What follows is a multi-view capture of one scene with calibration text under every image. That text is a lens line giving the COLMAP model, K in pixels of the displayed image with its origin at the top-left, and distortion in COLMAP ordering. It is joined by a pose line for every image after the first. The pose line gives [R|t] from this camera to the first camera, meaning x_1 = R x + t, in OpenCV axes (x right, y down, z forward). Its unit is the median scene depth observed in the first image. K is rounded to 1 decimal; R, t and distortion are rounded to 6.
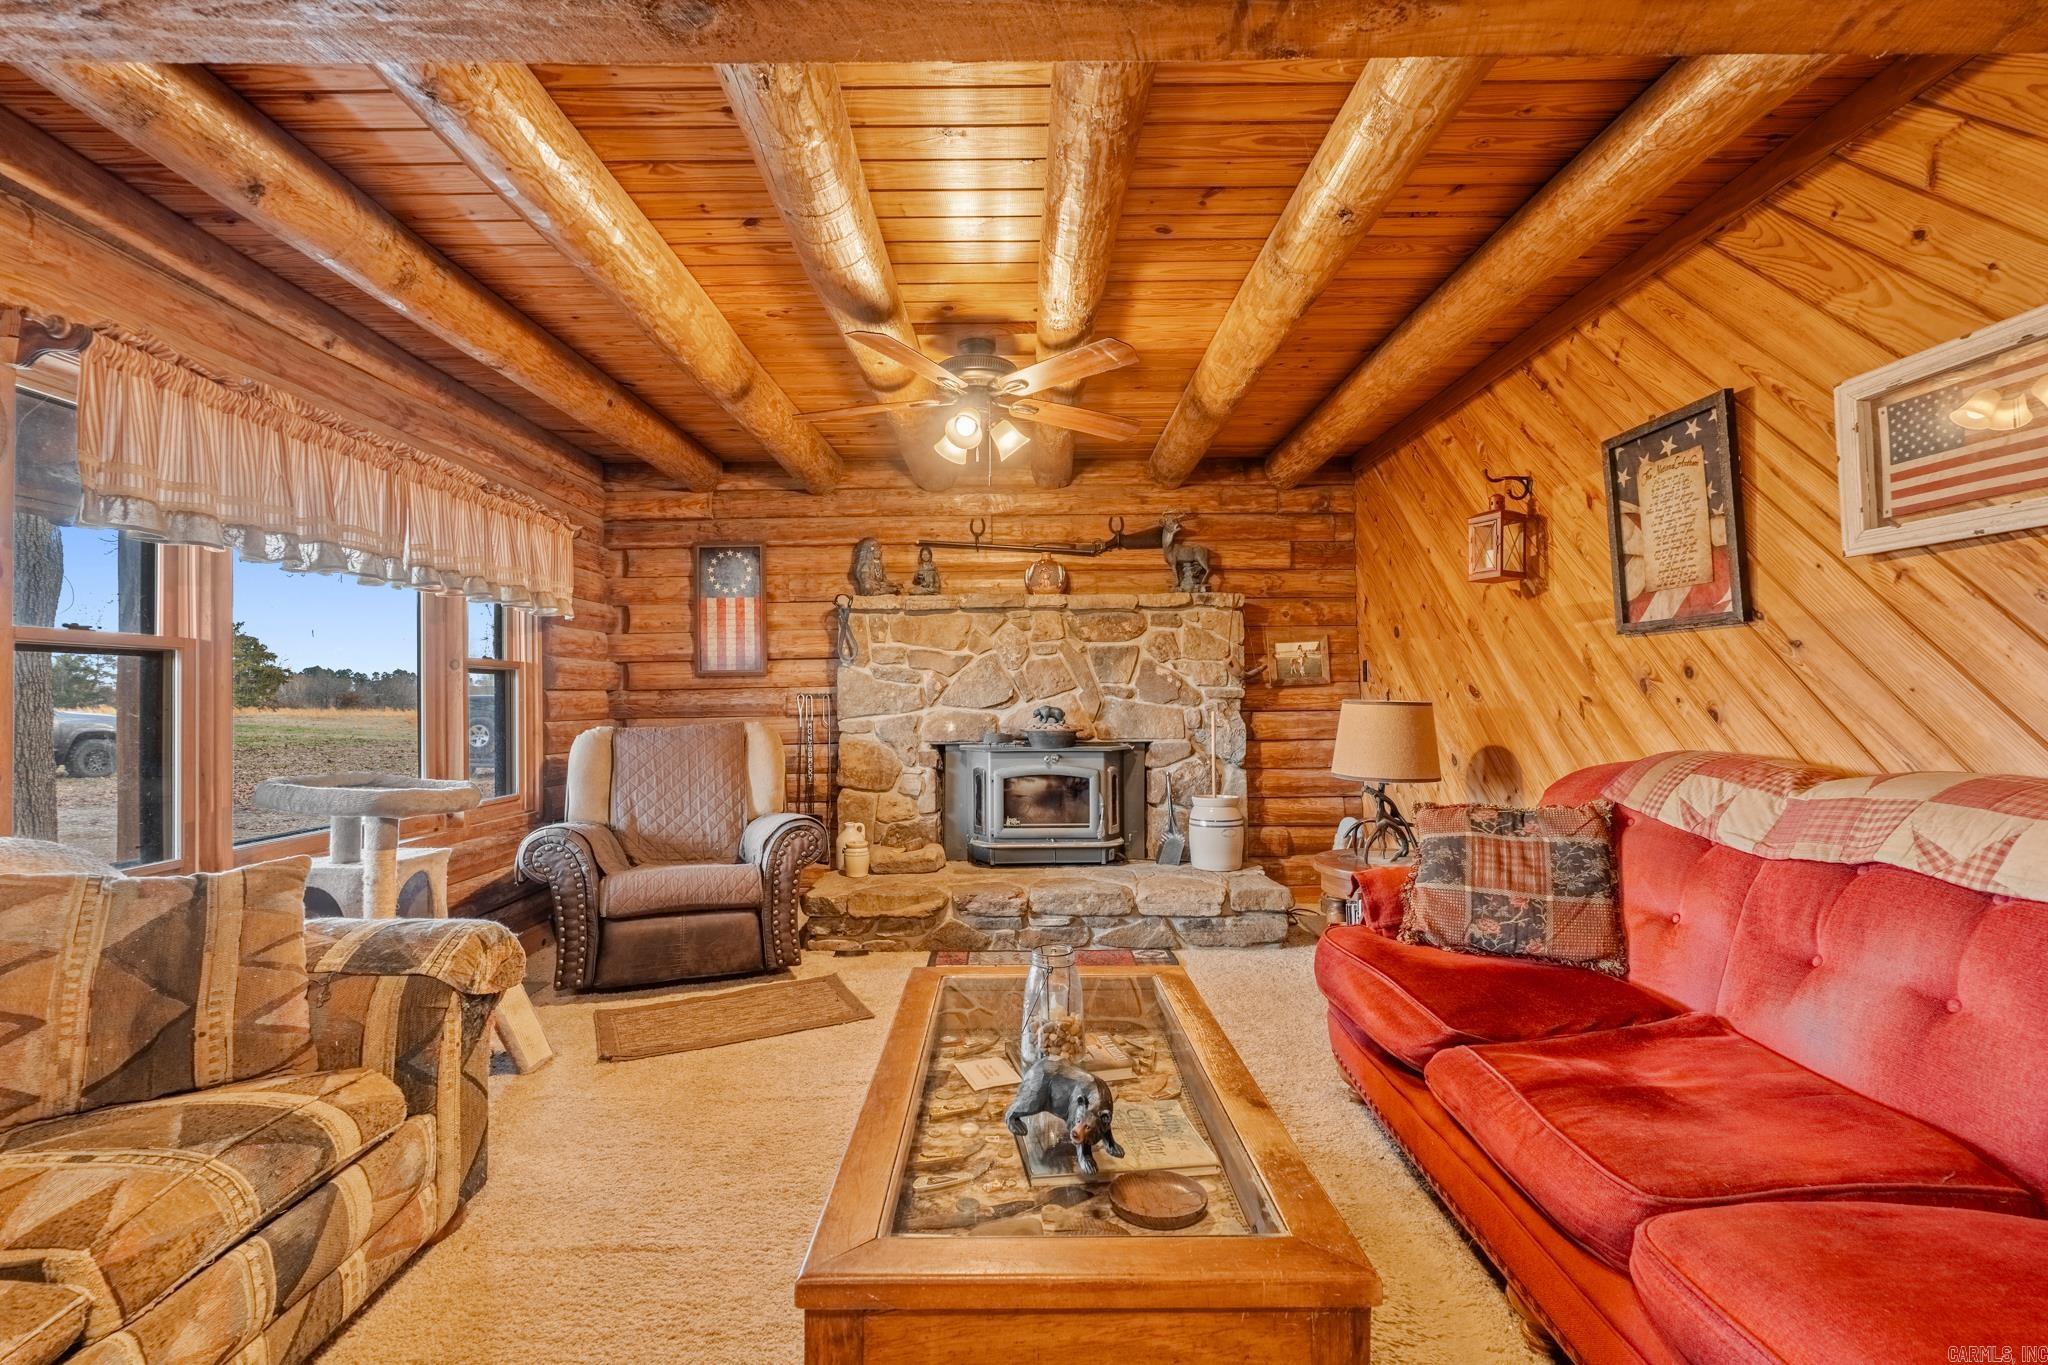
lens RADIAL K [[916.9, 0, 1033.8], [0, 916.9, 683.9], [0, 0, 1]] dist [-0.004251, 0.000161]
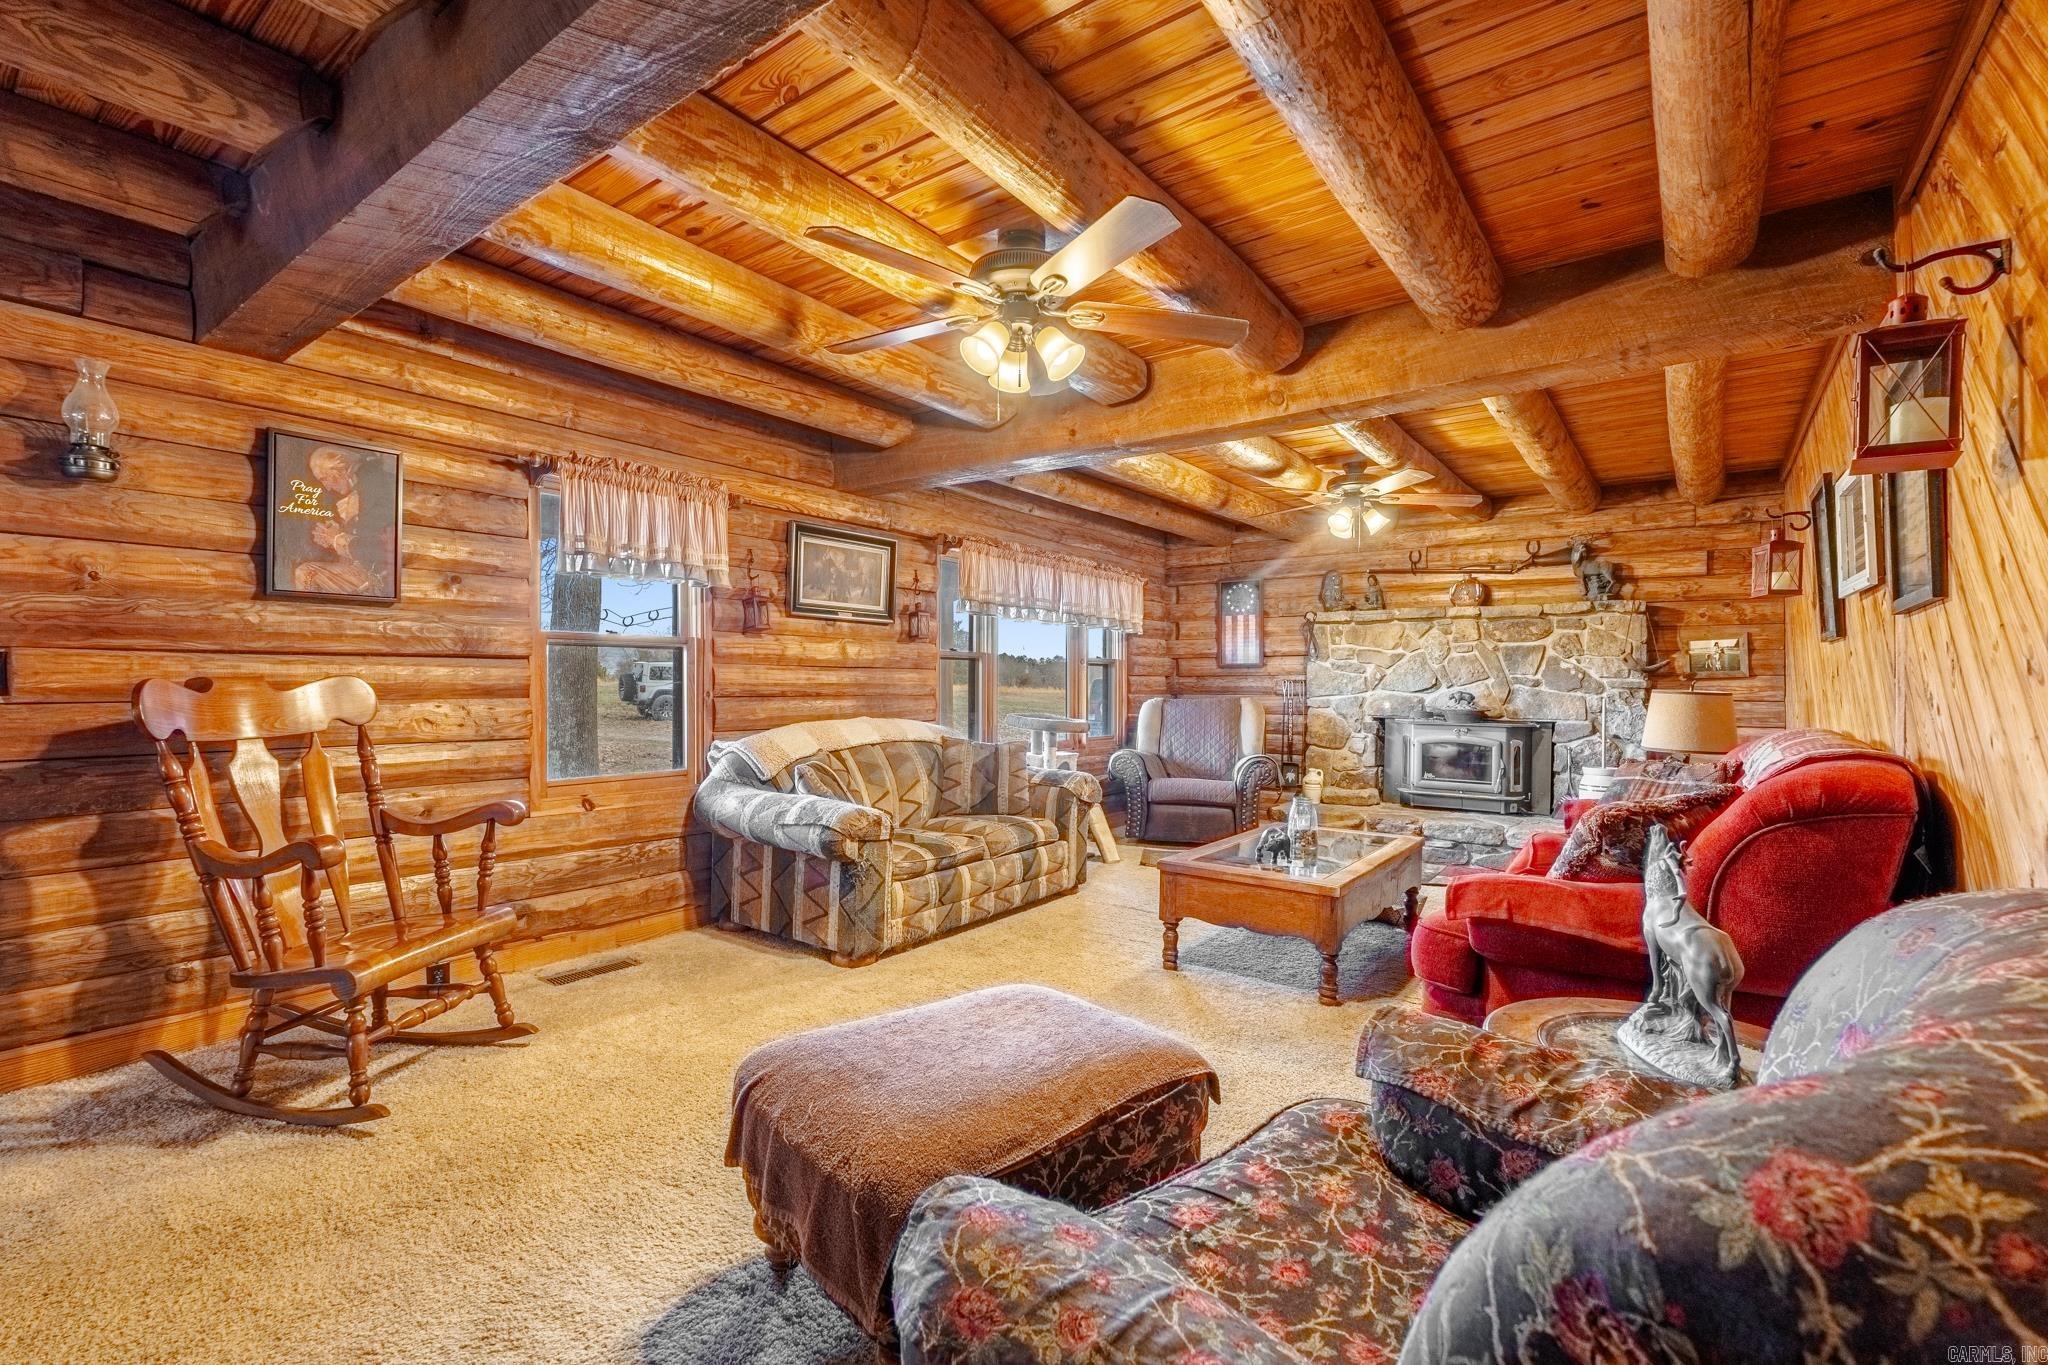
lens RADIAL K [[932.1, 0, 1024.0], [0, 932.1, 682.5], [0, 0, 1]] dist [-0.000086, 0.000027]
pose [[0.800316, 0.014865, -0.599394, 0.310412], [-0.006193, 0.999844, 0.016526, -0.006941], [0.599546, -0.009514, 0.800284, -0.447013]]
